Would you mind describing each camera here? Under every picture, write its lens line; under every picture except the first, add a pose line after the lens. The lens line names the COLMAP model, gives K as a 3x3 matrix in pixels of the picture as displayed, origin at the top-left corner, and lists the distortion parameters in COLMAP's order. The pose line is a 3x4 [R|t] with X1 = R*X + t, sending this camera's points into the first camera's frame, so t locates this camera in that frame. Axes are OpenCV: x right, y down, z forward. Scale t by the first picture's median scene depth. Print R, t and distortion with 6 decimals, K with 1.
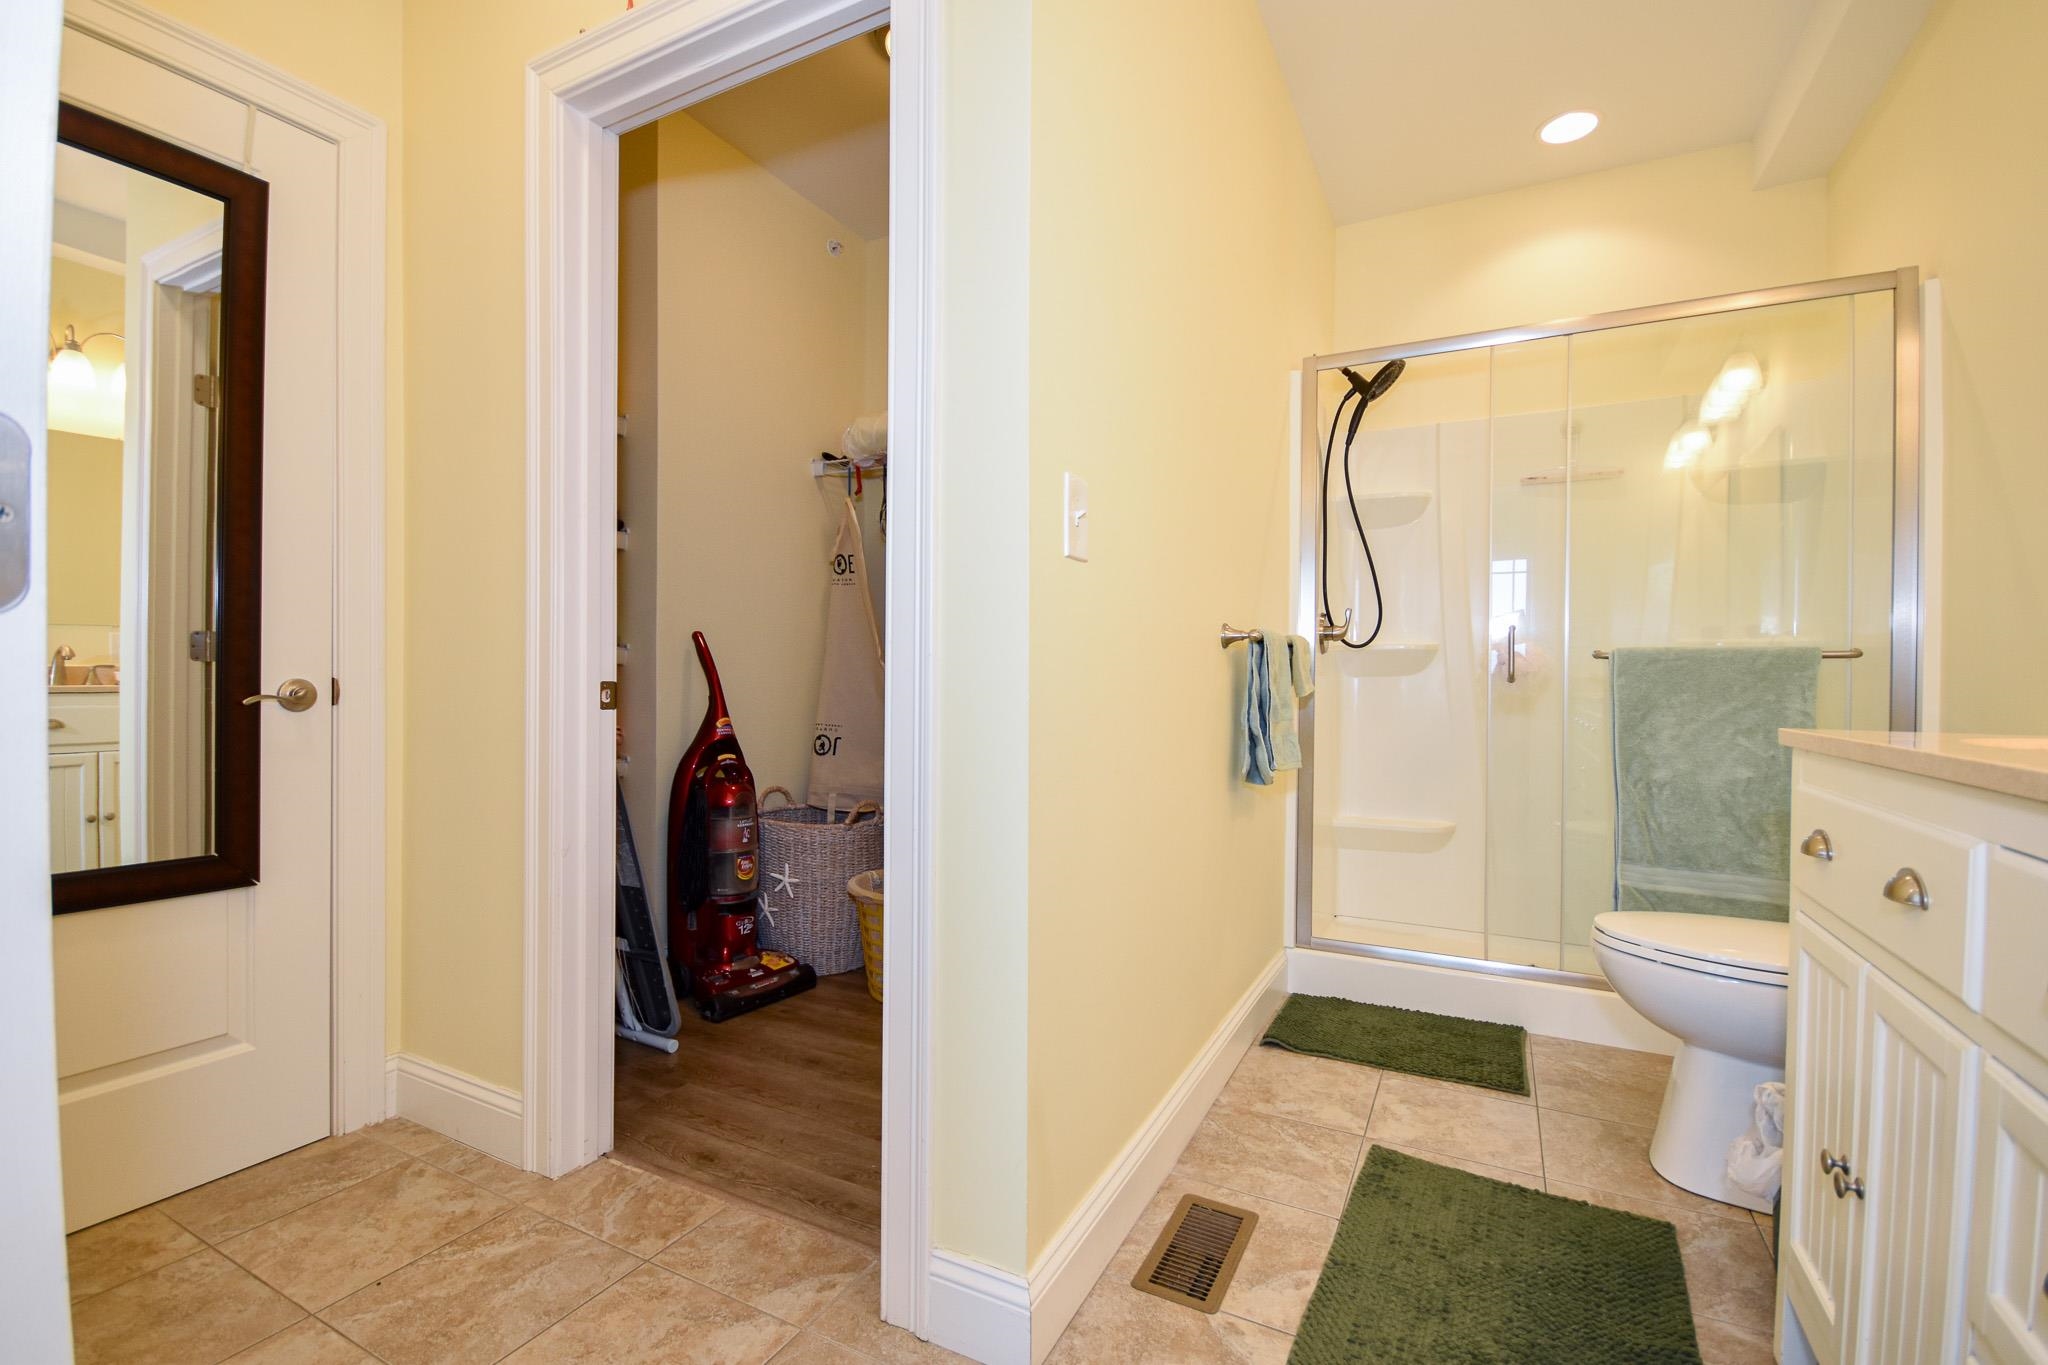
lens RADIAL K [[896.6, 0, 1020.2], [0, 896.6, 677.6], [0, 0, 1]] dist [0.003631, -0.007177]
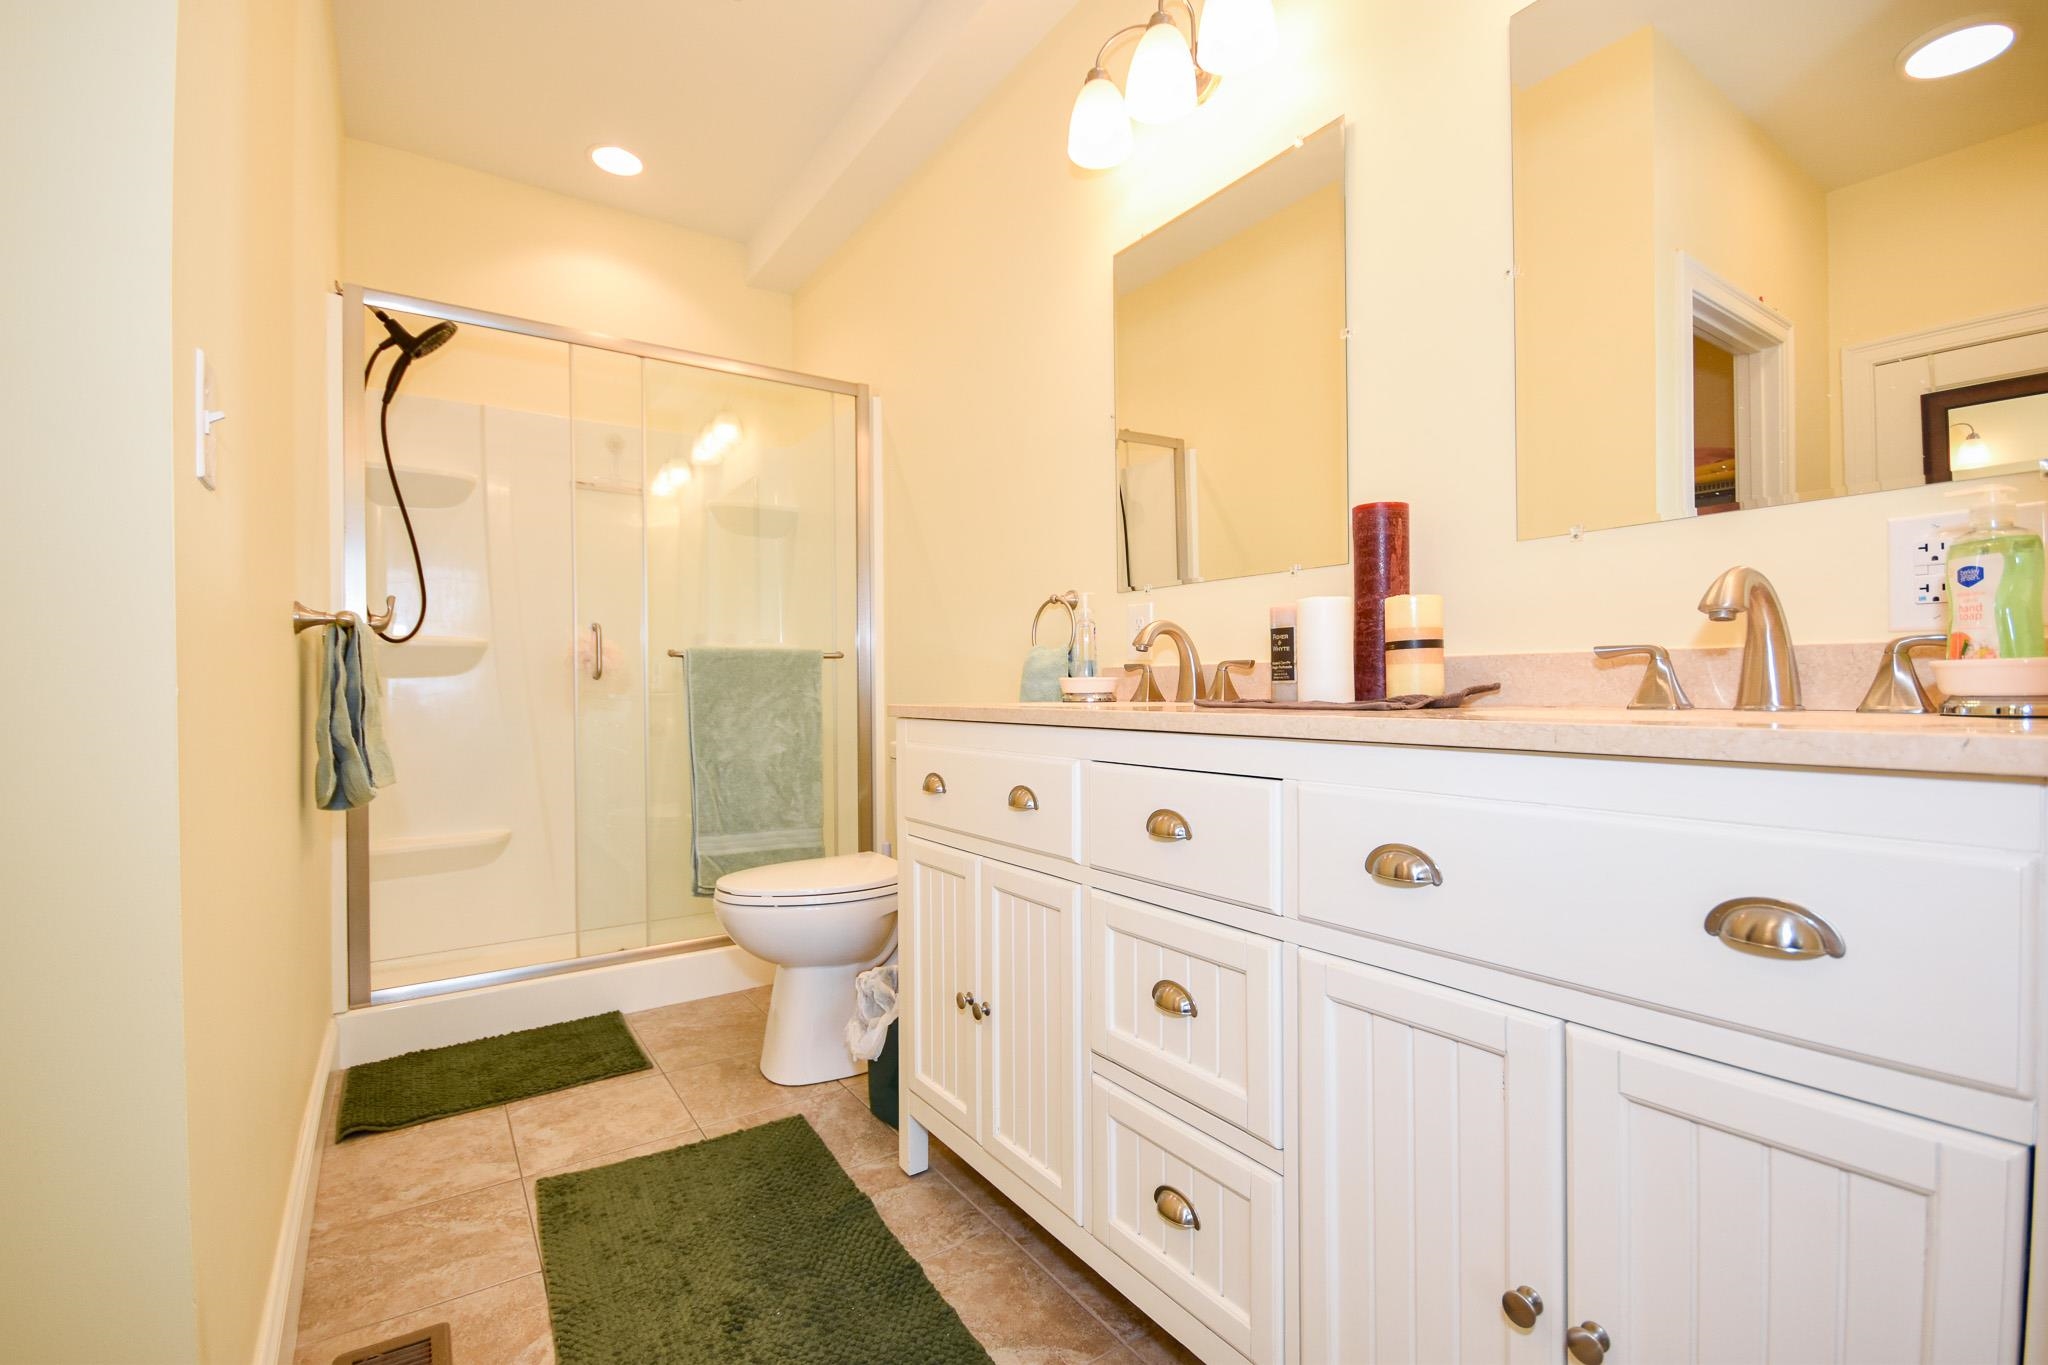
lens RADIAL K [[896.6, 0, 1026.2], [0, 896.6, 680.3], [0, 0, 1]] dist [0.003631, -0.007177]
pose [[0.468542, -0.008840, 0.883397, -0.149447], [0.011908, 0.999922, 0.003690, 0.009911], [-0.883361, 0.008790, 0.468611, 0.103833]]
